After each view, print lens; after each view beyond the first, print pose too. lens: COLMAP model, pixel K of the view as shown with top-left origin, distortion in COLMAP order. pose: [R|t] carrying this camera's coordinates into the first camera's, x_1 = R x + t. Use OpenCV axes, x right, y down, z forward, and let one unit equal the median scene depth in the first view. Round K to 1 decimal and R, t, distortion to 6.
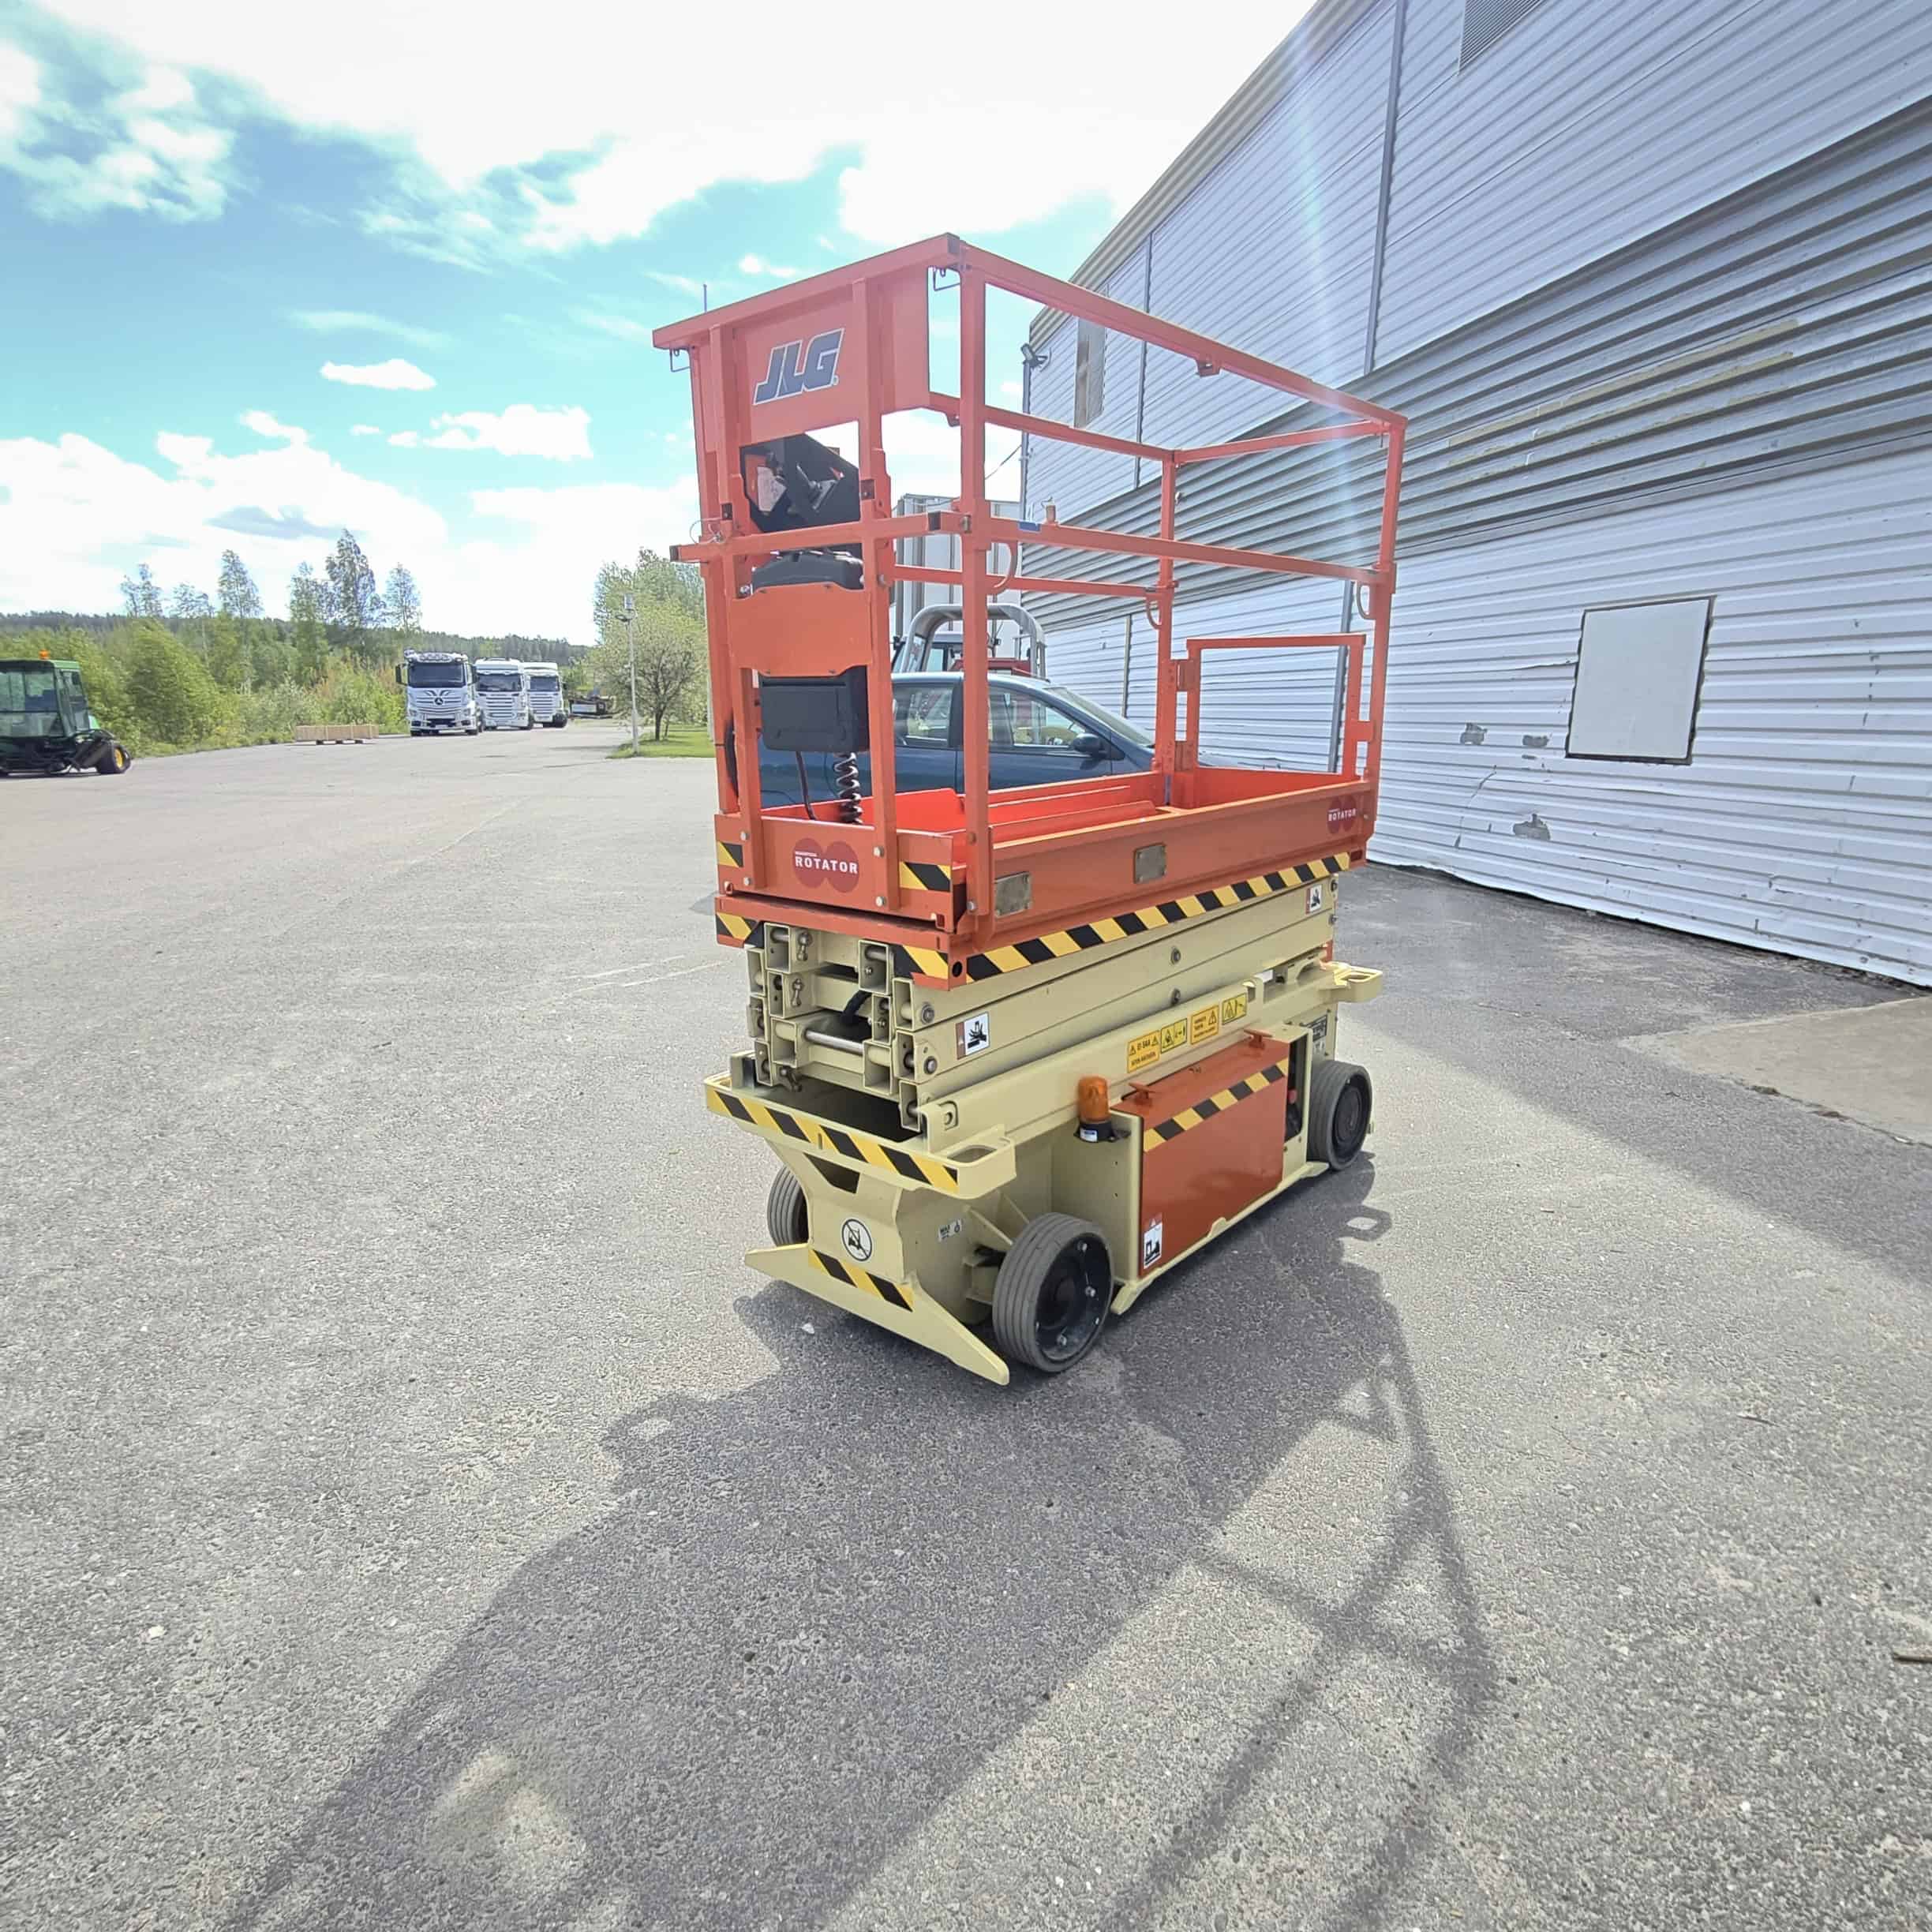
lens RADIAL K [[1200.1, 0, 978.0], [0, 1200.1, 969.8], [0, 0, 1]] dist [0.002585, 0.001462]
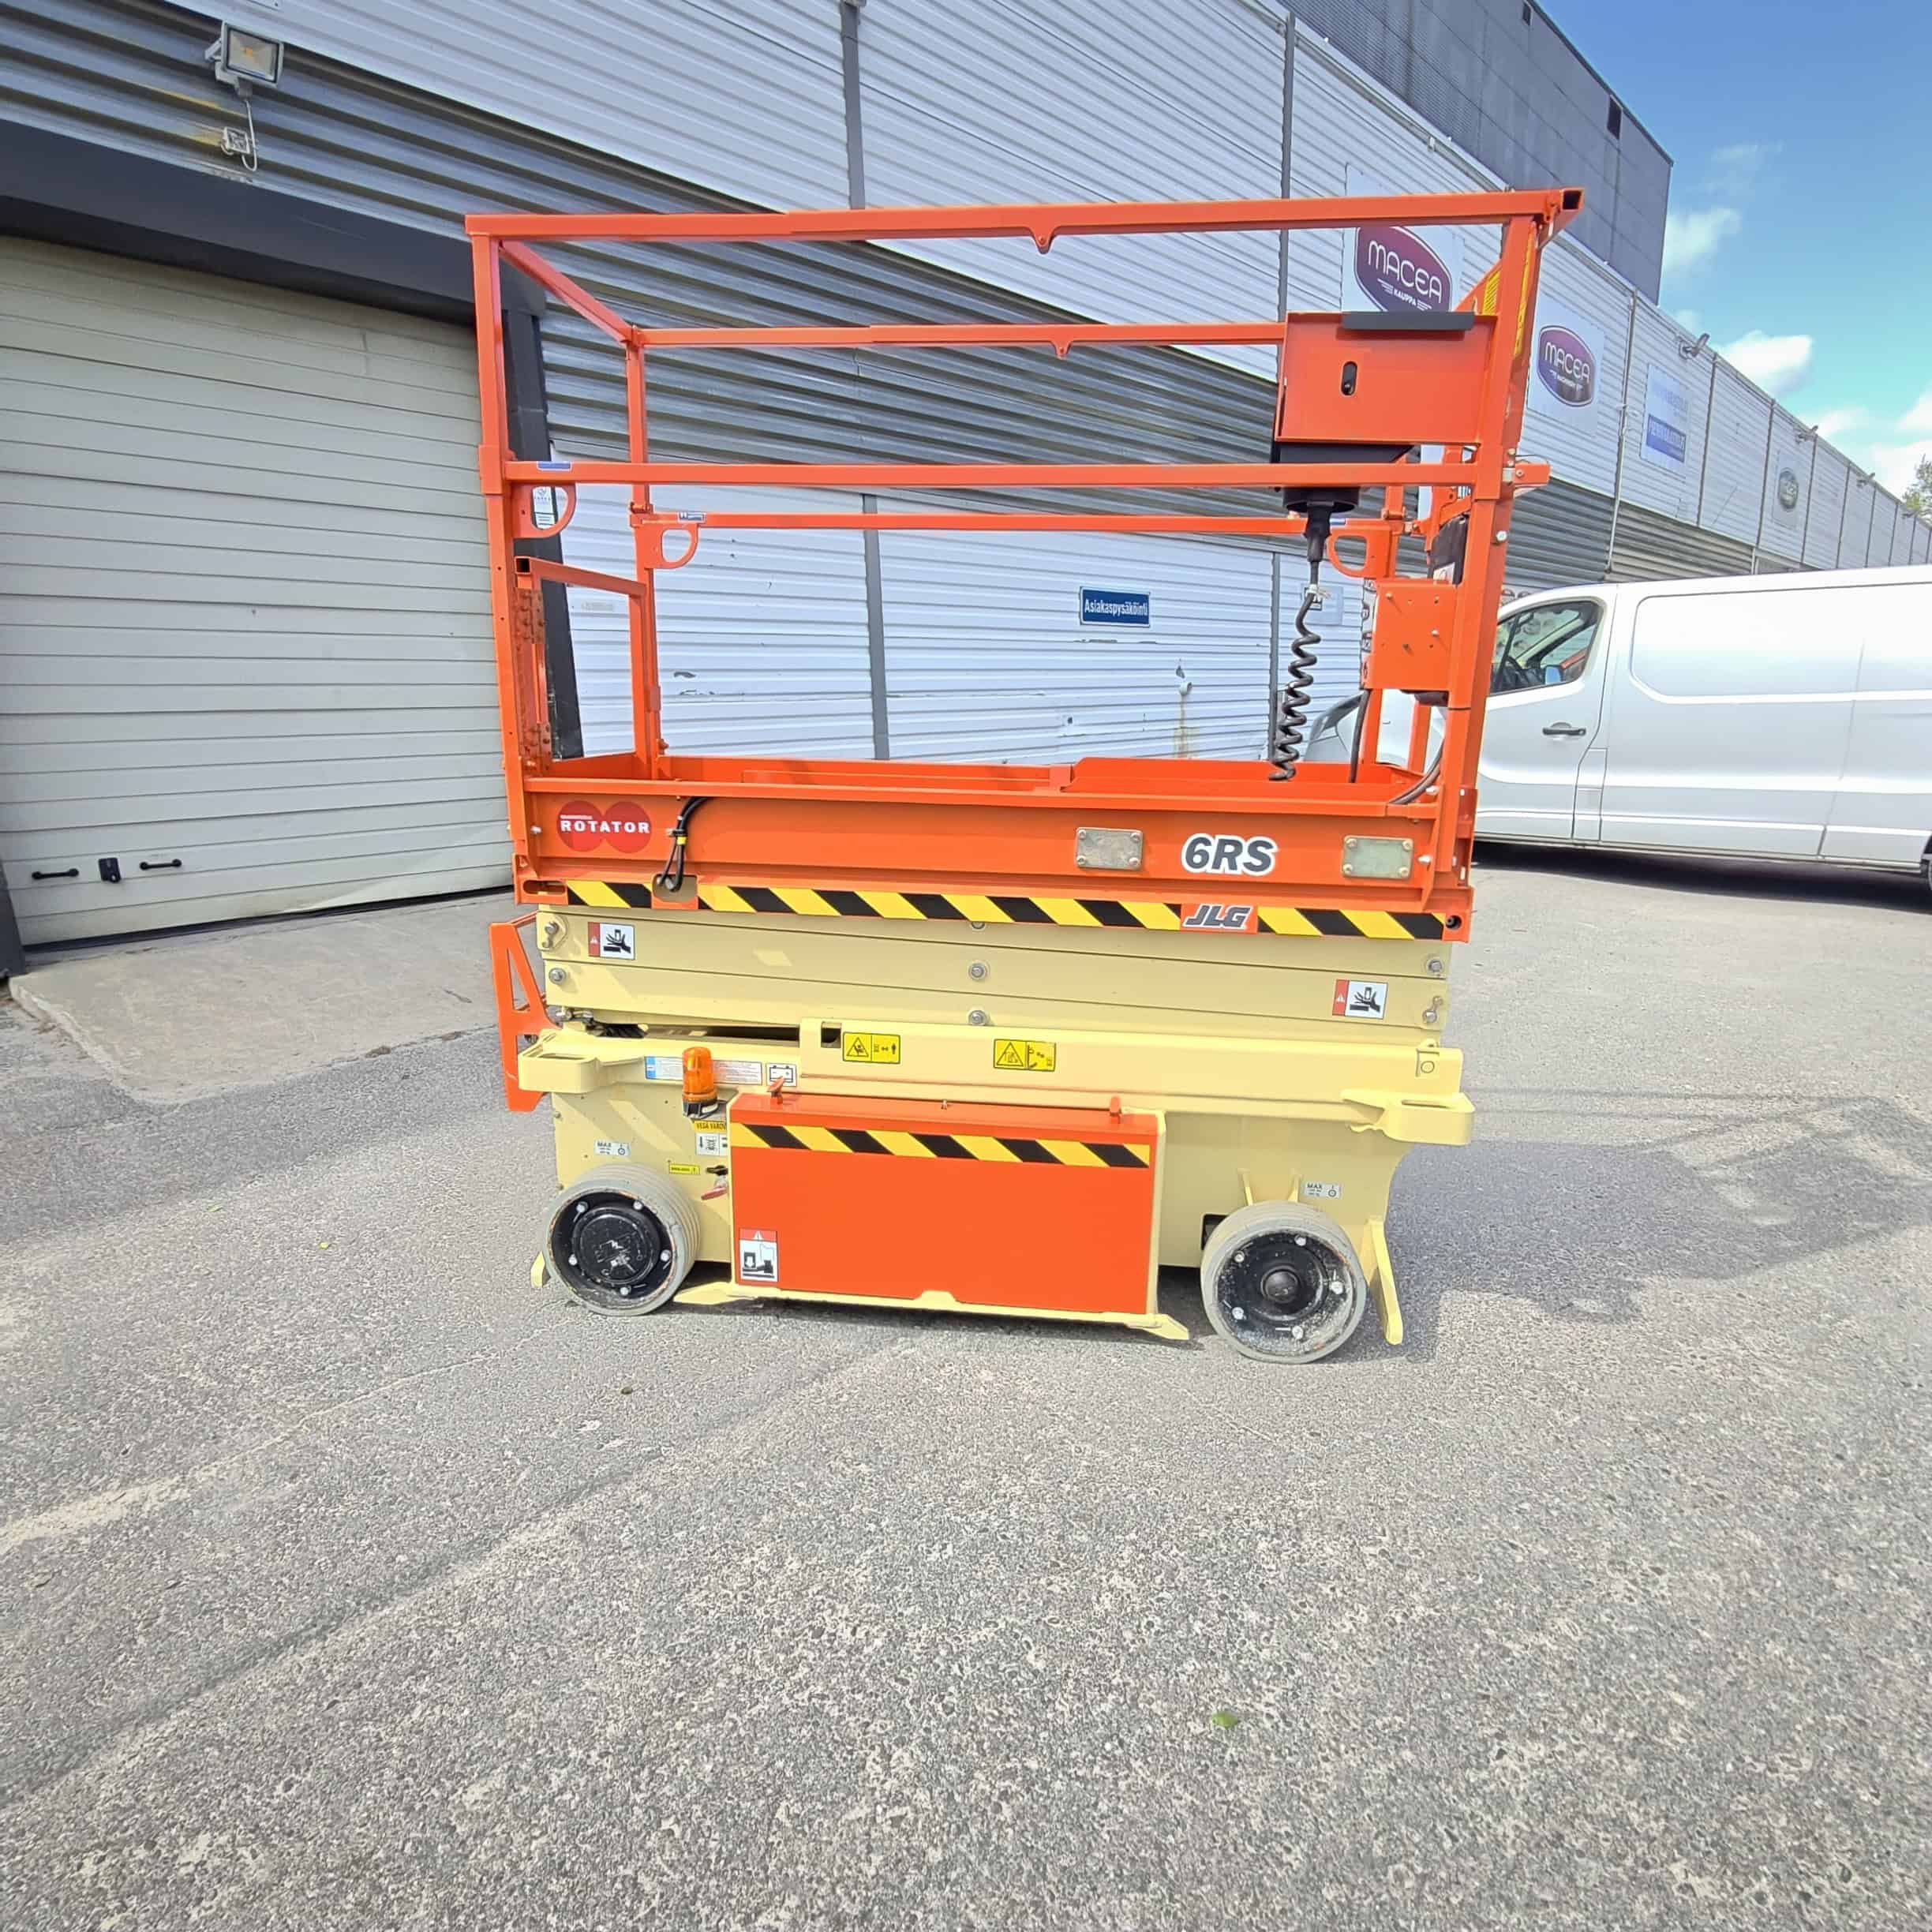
lens RADIAL K [[1198.0, 0, 982.5], [0, 1198.0, 970.8], [0, 0, 1]] dist [0.004589, -0.000917]
pose [[-0.565351, -0.194182, 0.801668, -0.305543], [0.182377, 0.918414, 0.351075, -0.157482], [-0.804436, 0.344686, -0.483812, 0.732455]]
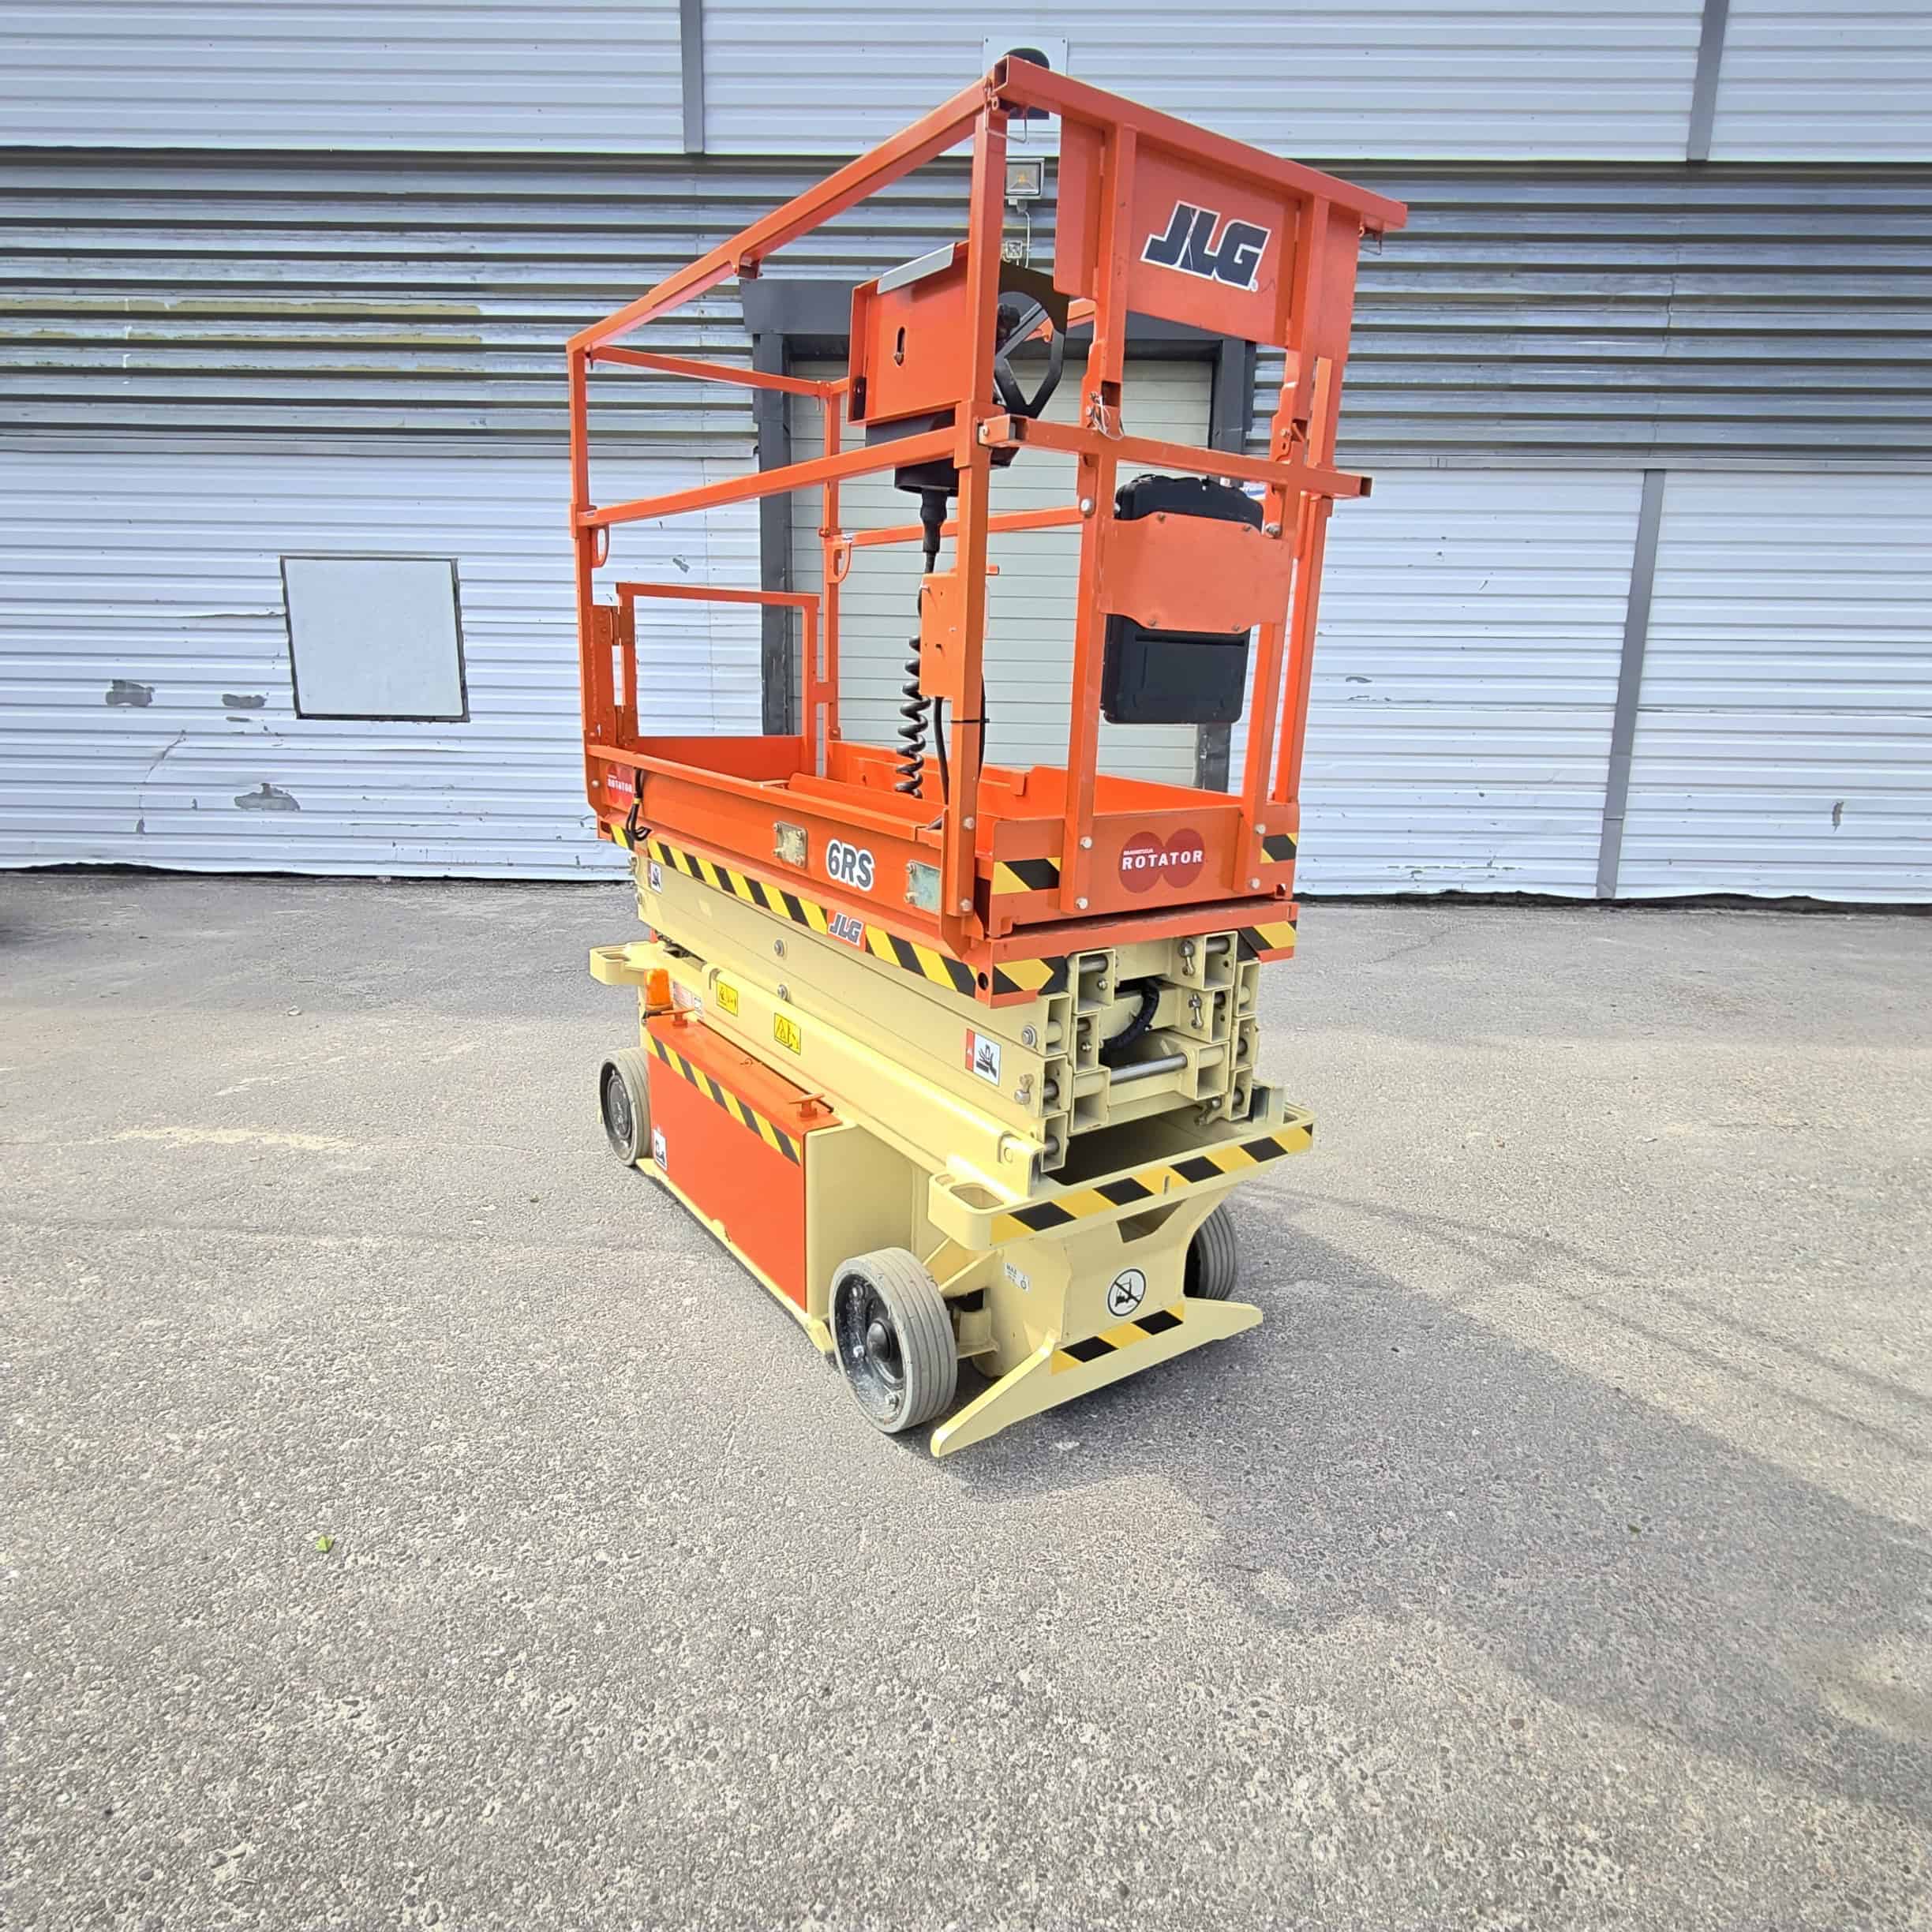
lens RADIAL K [[1200.8, 0, 984.4], [0, 1200.8, 971.1], [0, 0, 1]] dist [0.005188, -0.000019]
pose [[0.247574, -0.227487, 0.941784, -0.375472], [0.193128, 0.964124, 0.182114, -0.073777], [-0.949425, 0.136798, 0.282627, 0.348458]]
